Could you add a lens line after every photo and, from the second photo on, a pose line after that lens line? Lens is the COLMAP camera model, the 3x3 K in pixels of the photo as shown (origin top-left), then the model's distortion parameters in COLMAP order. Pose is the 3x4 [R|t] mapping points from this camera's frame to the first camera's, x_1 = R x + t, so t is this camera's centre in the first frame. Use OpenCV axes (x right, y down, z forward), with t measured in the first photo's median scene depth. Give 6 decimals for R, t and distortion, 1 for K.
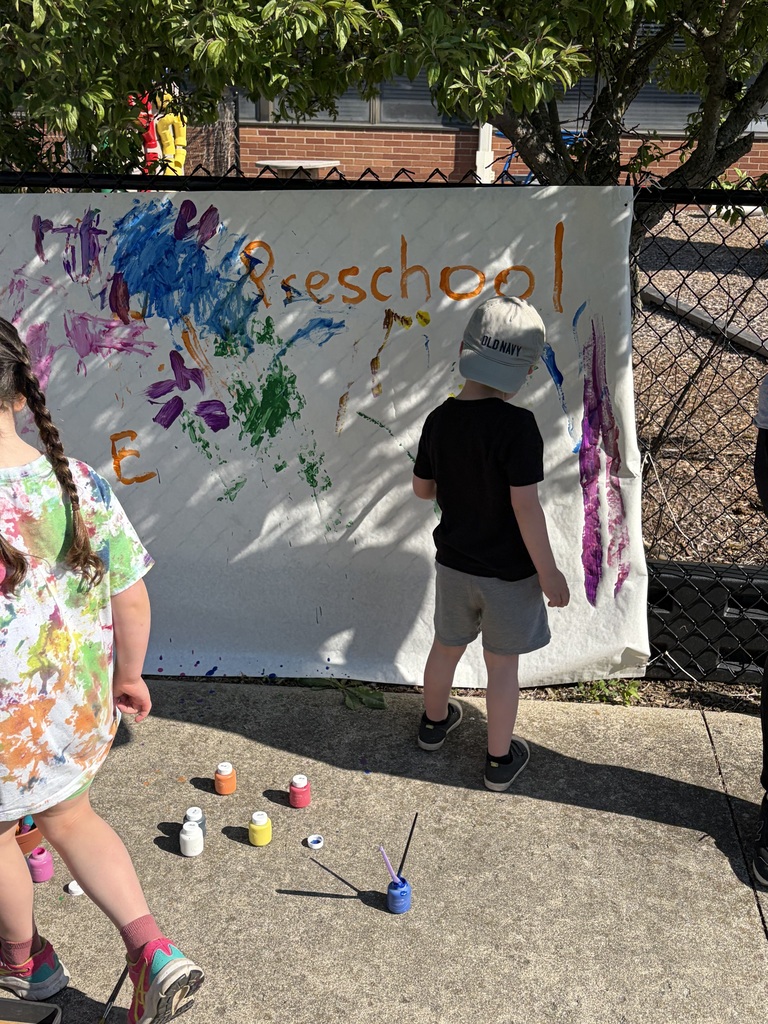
lens RADIAL K [[1153.5, 0, 383.8], [0, 1153.5, 512.9], [0, 0, 1]] dist [0.034630, 0.000000]
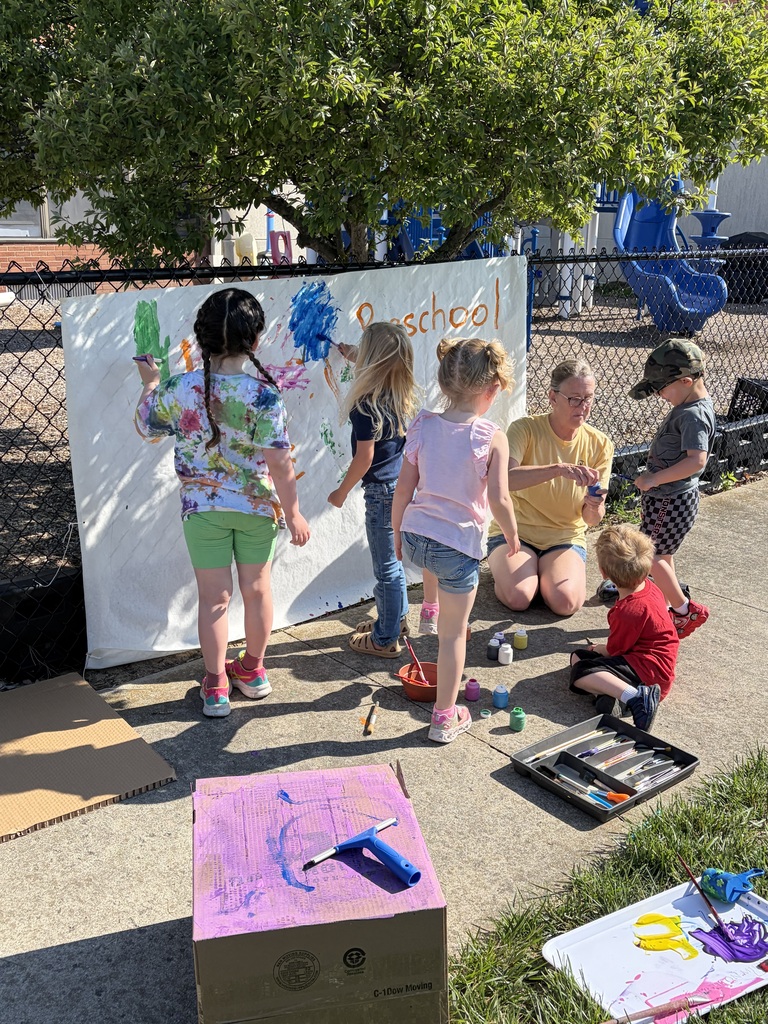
lens RADIAL K [[1042.1, 0, 384.5], [0, 1042.1, 512.0], [0, 0, 1]] dist [0.002463, 0.000000]
pose [[0.681840, -0.218574, 0.698083, -1.115460], [0.259748, 0.964469, 0.048277, -0.025066], [-0.683831, 0.148408, 0.714388, 0.025708]]
